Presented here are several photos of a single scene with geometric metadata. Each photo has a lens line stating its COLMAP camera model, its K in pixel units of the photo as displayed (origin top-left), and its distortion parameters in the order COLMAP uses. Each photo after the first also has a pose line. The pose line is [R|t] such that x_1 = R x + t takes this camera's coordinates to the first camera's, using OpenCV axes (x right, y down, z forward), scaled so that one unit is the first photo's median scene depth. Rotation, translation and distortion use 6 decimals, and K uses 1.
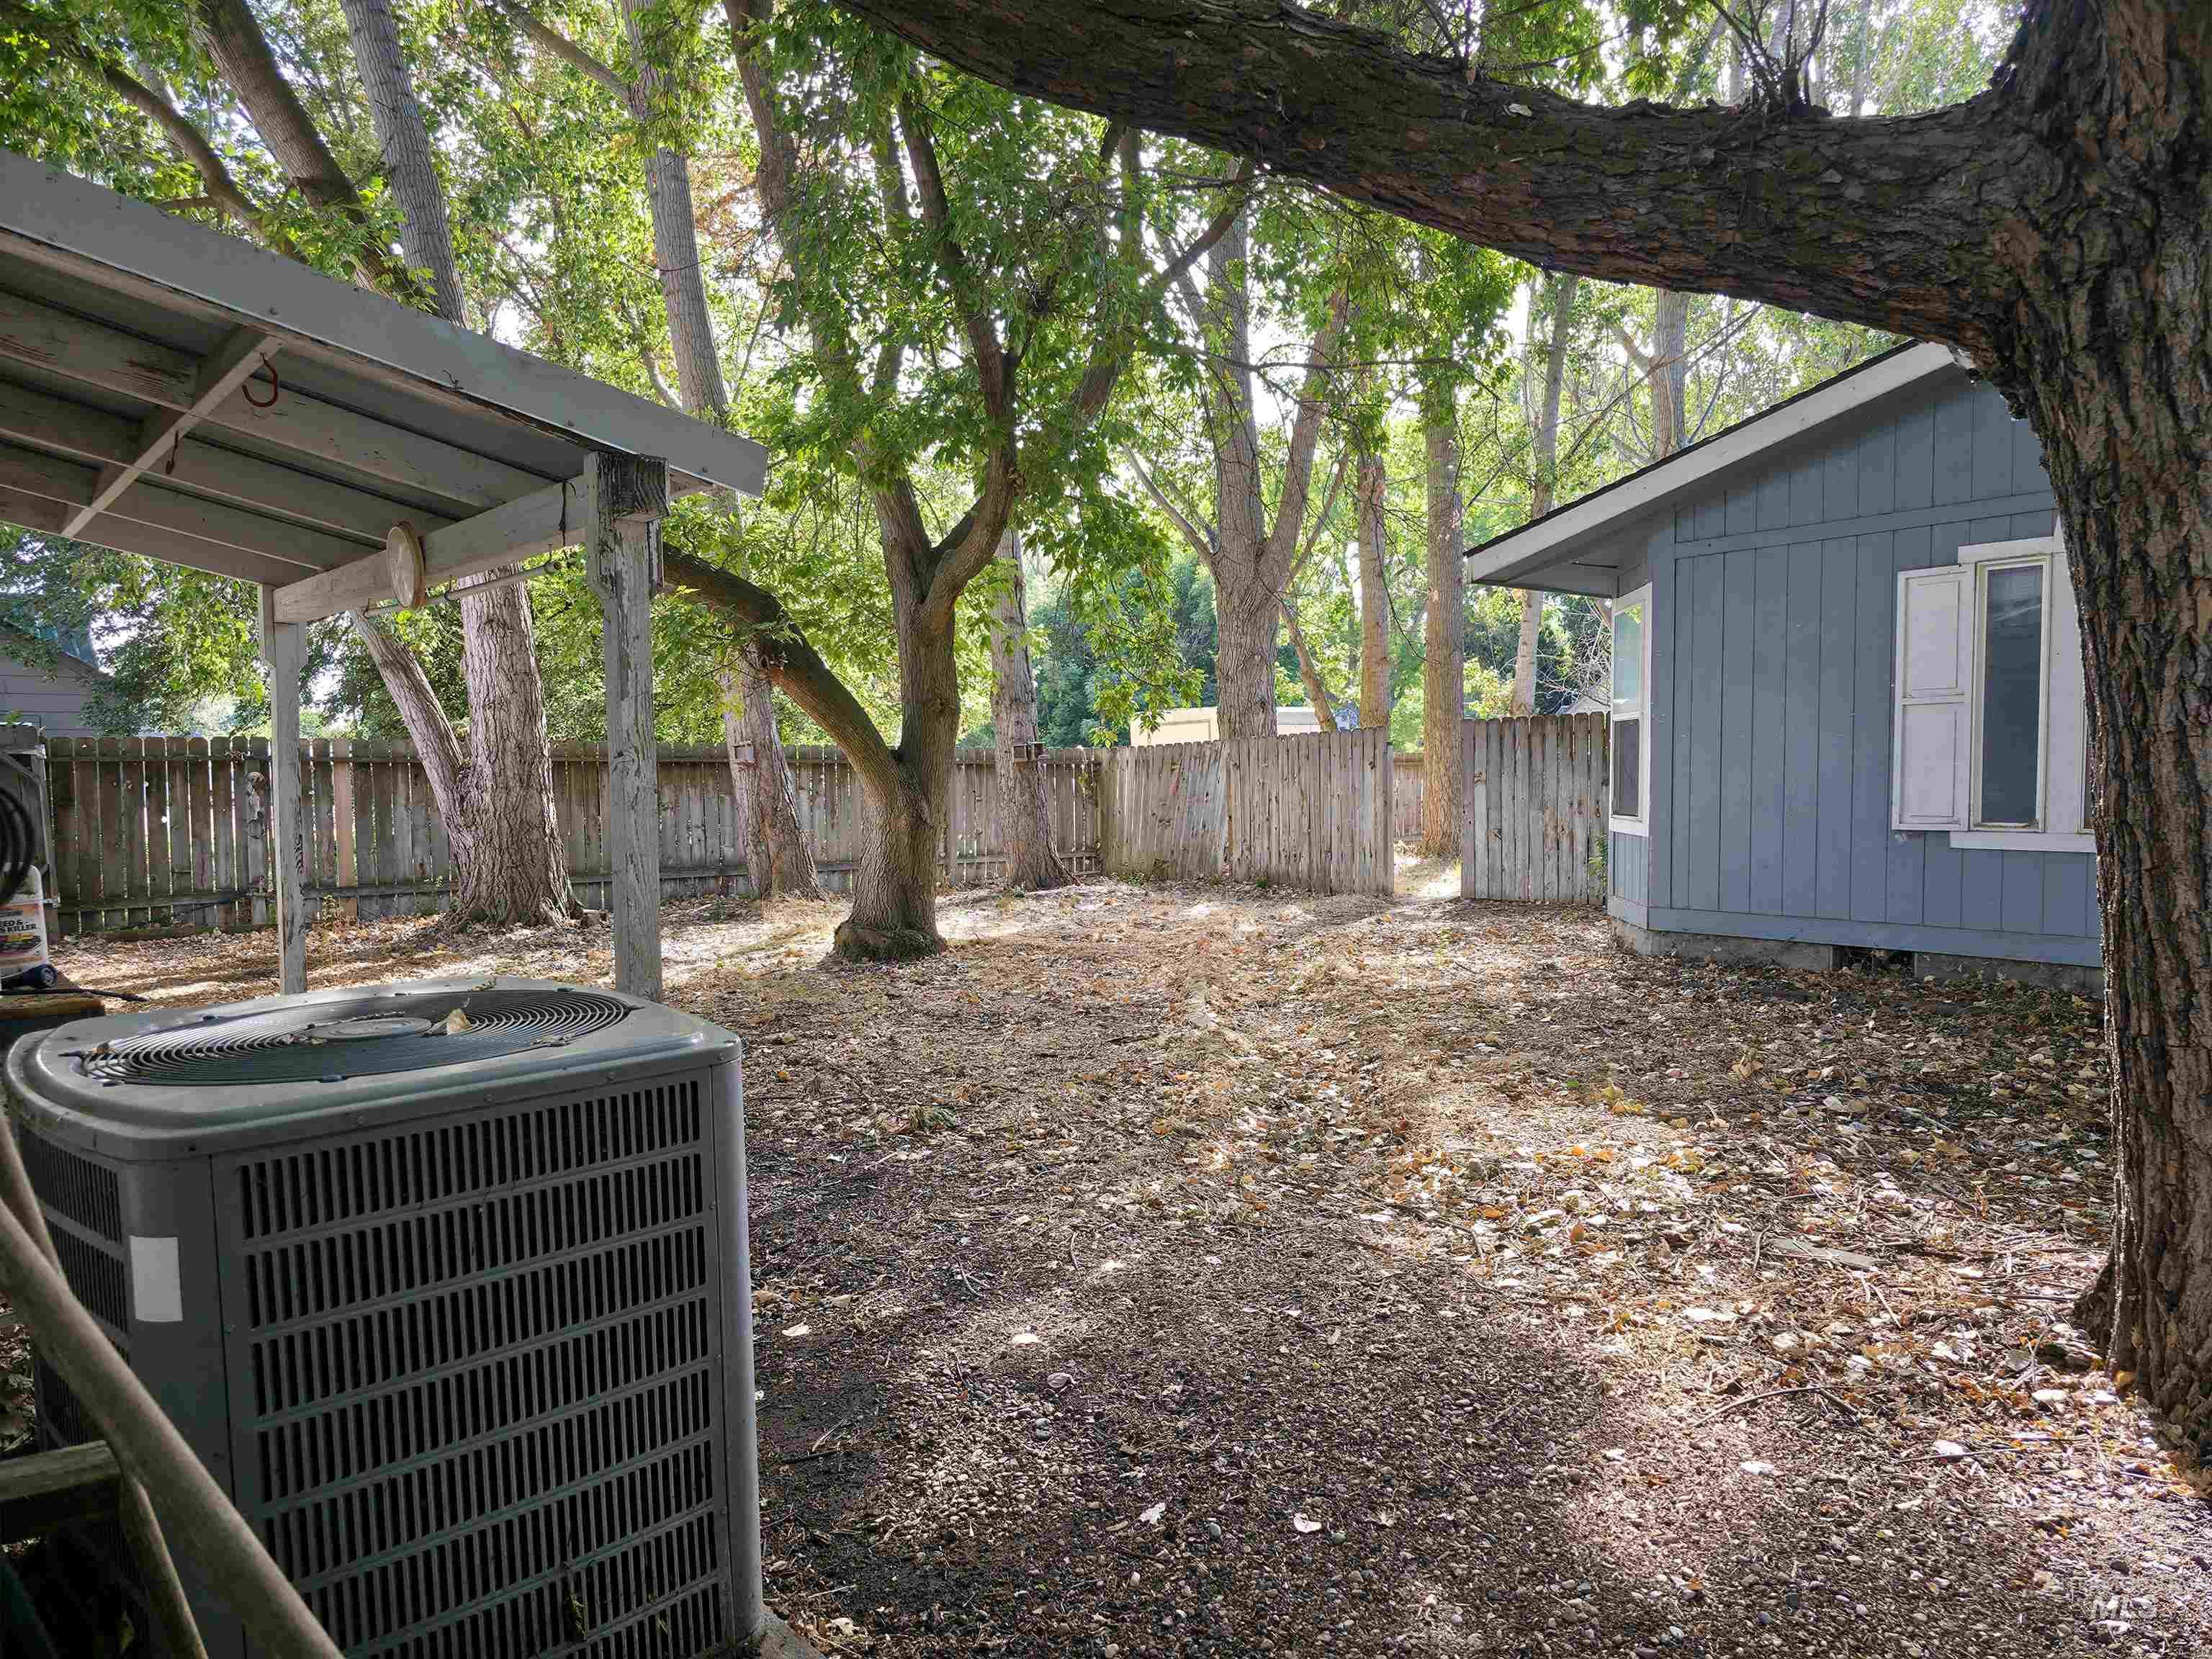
lens RADIAL K [[1475.1, 0, 1107.4], [0, 1475.1, 833.5], [0, 0, 1]] dist [-0.000066, -0.001237]
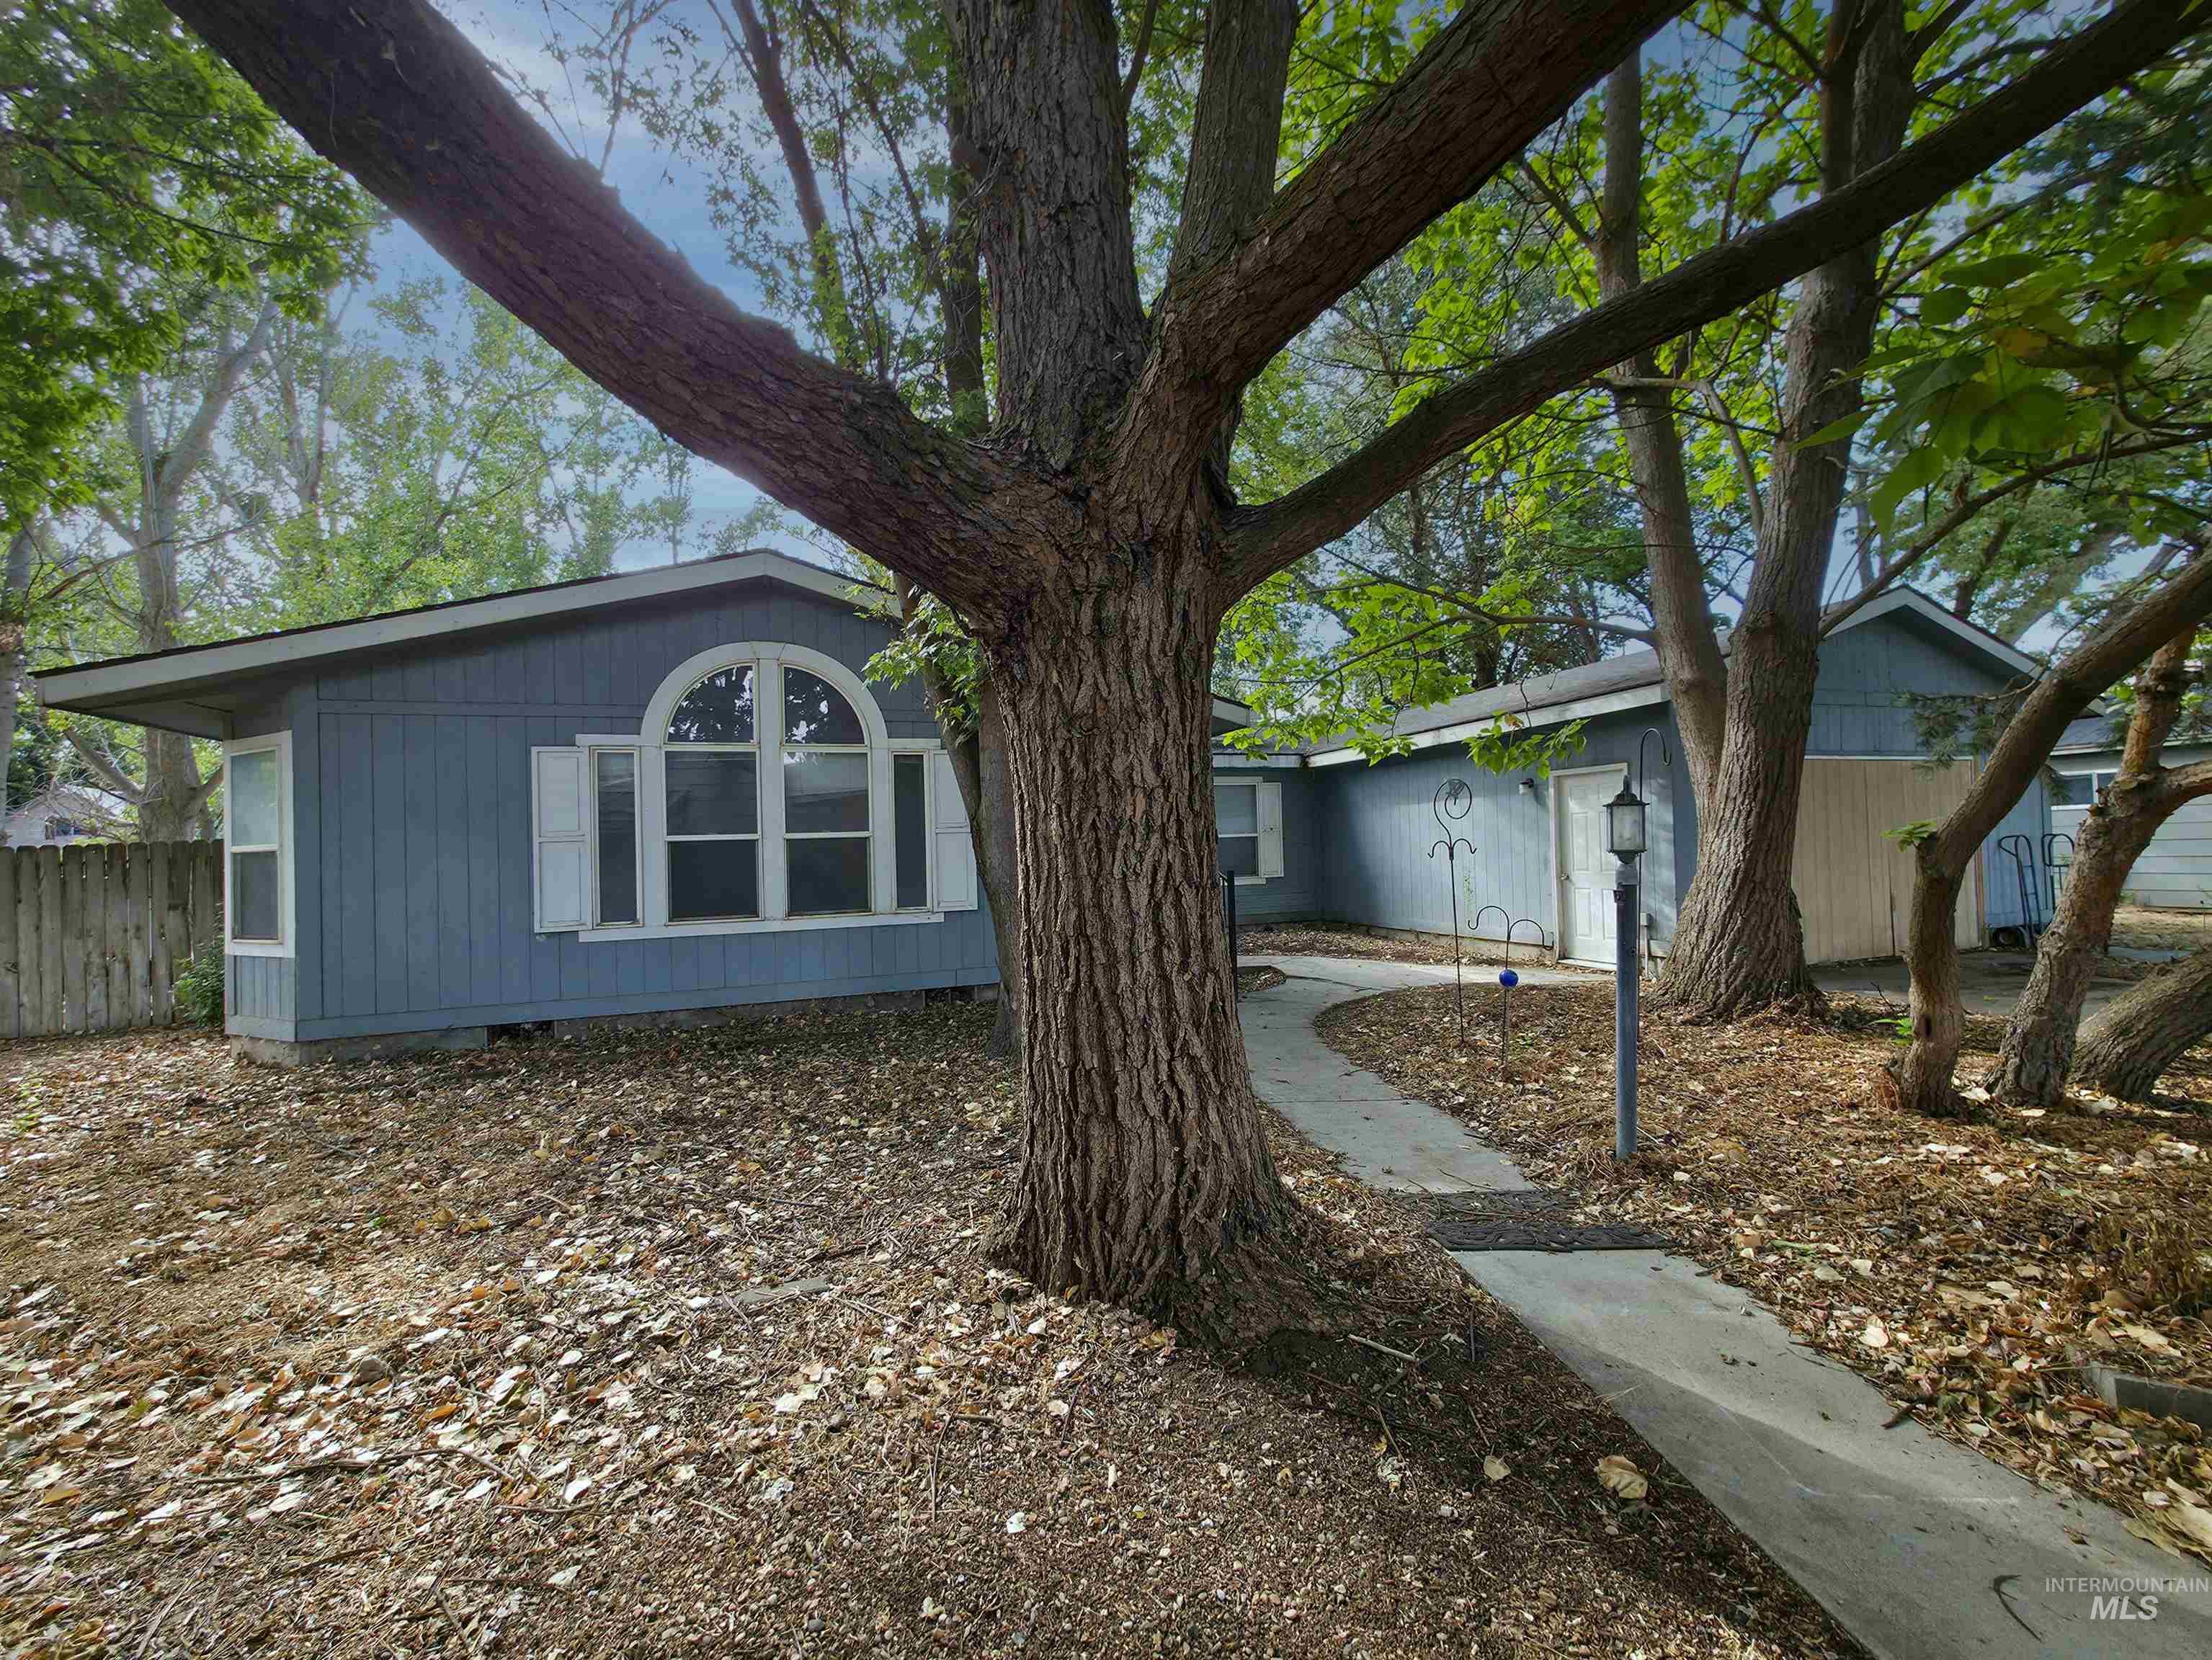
lens RADIAL K [[886.7, 0, 1106.0], [0, 886.7, 827.3], [0, 0, 1]] dist [0.002581, 0.000681]
pose [[0.335099, 0.023008, 0.941902, -0.123704], [0.066656, 0.996618, -0.048059, -0.046229], [-0.939822, 0.078888, 0.332432, 0.399439]]
